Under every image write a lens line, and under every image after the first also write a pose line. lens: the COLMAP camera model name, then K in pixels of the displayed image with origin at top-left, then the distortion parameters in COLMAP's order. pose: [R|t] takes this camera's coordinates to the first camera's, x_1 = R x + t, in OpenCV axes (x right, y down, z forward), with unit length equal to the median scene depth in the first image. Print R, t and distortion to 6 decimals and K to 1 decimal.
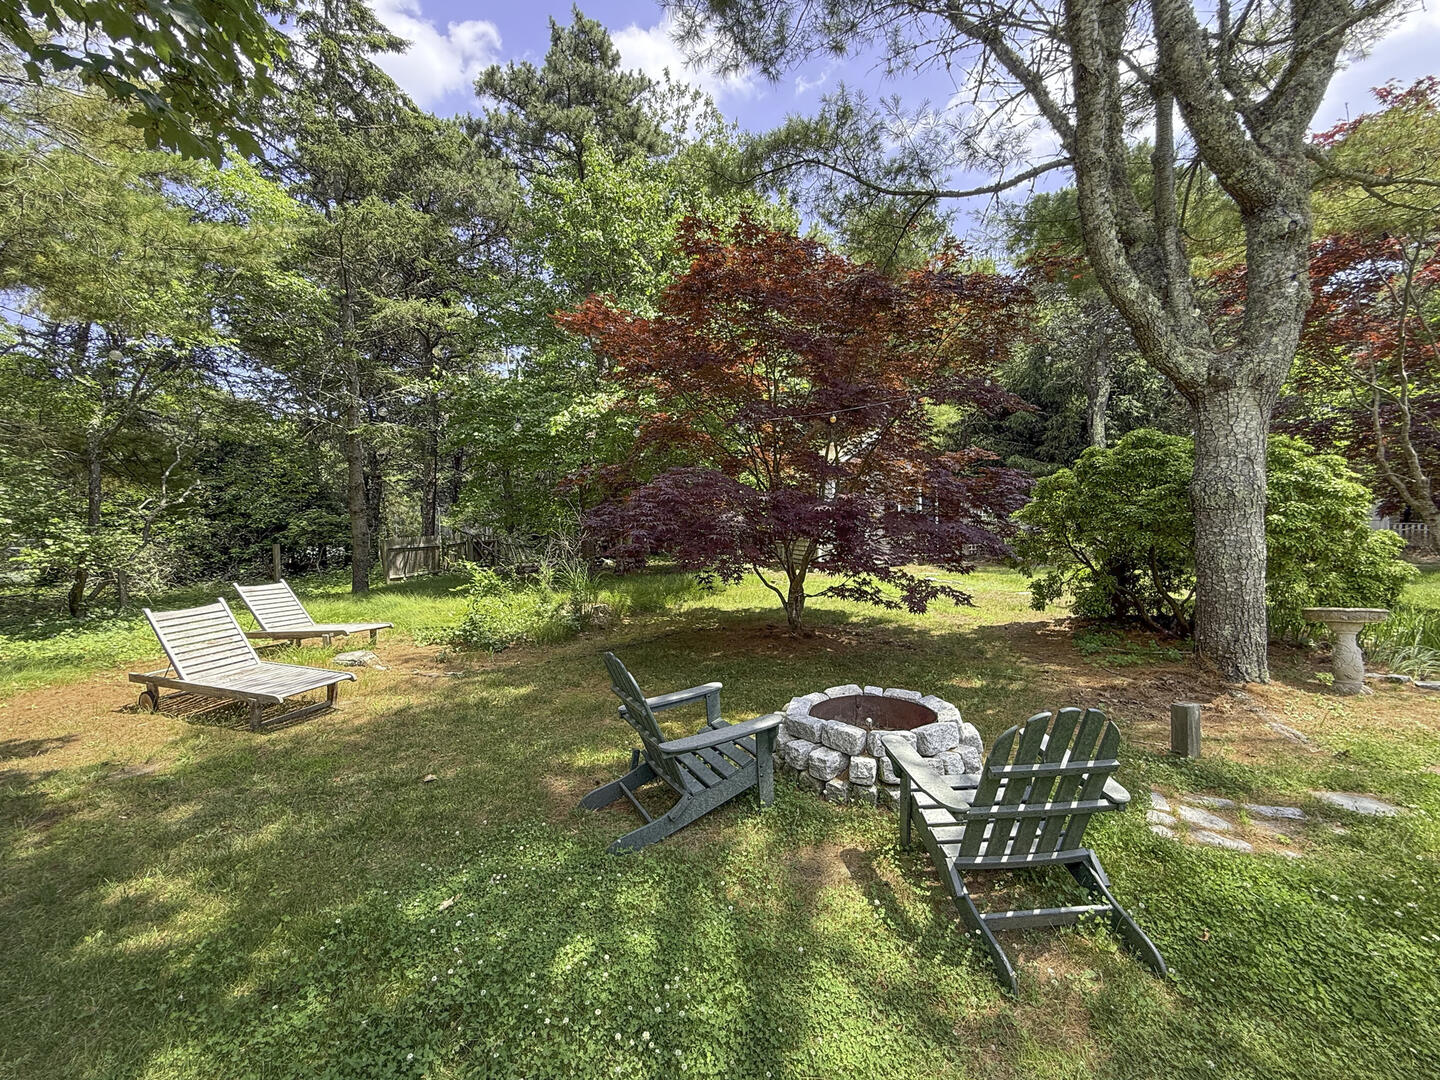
lens RADIAL K [[601.6, 0, 722.4], [0, 601.6, 538.5], [0, 0, 1]] dist [0.002777, 0.001996]
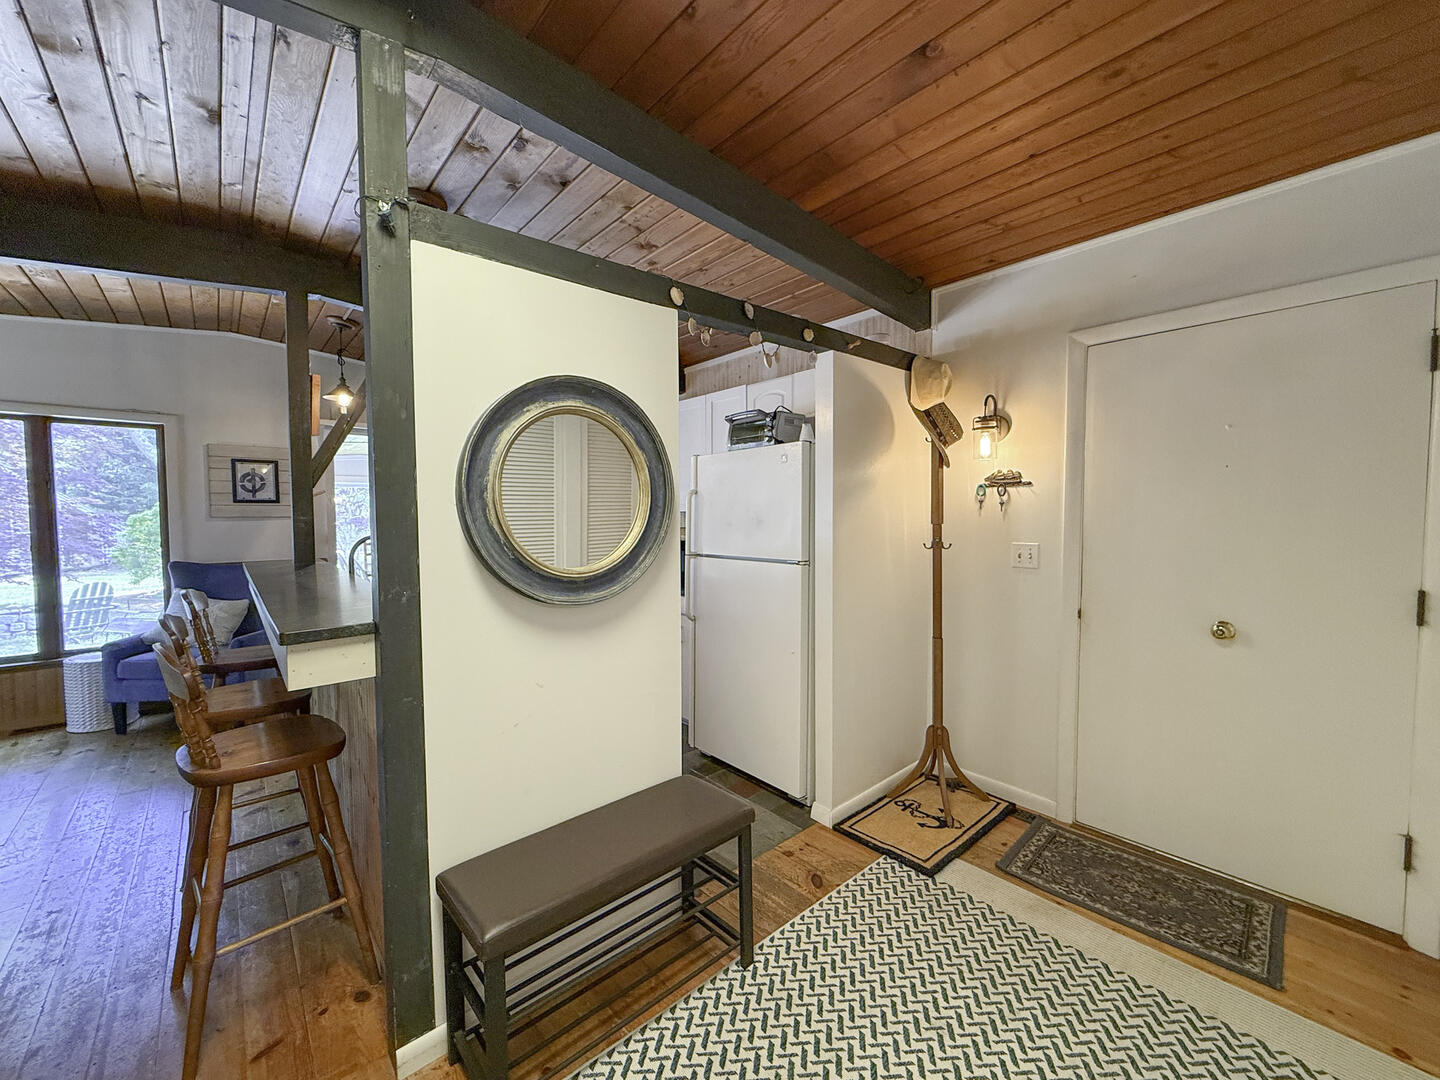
lens RADIAL K [[601.6, 0, 720.7], [0, 601.6, 537.2], [0, 0, 1]] dist [0.002777, 0.001996]
pose [[0.390590, -0.011951, 0.920487, -0.621037], [0.033729, 0.999430, -0.001336, 0.042171], [-0.919947, 0.031569, 0.390771, -1.797680]]
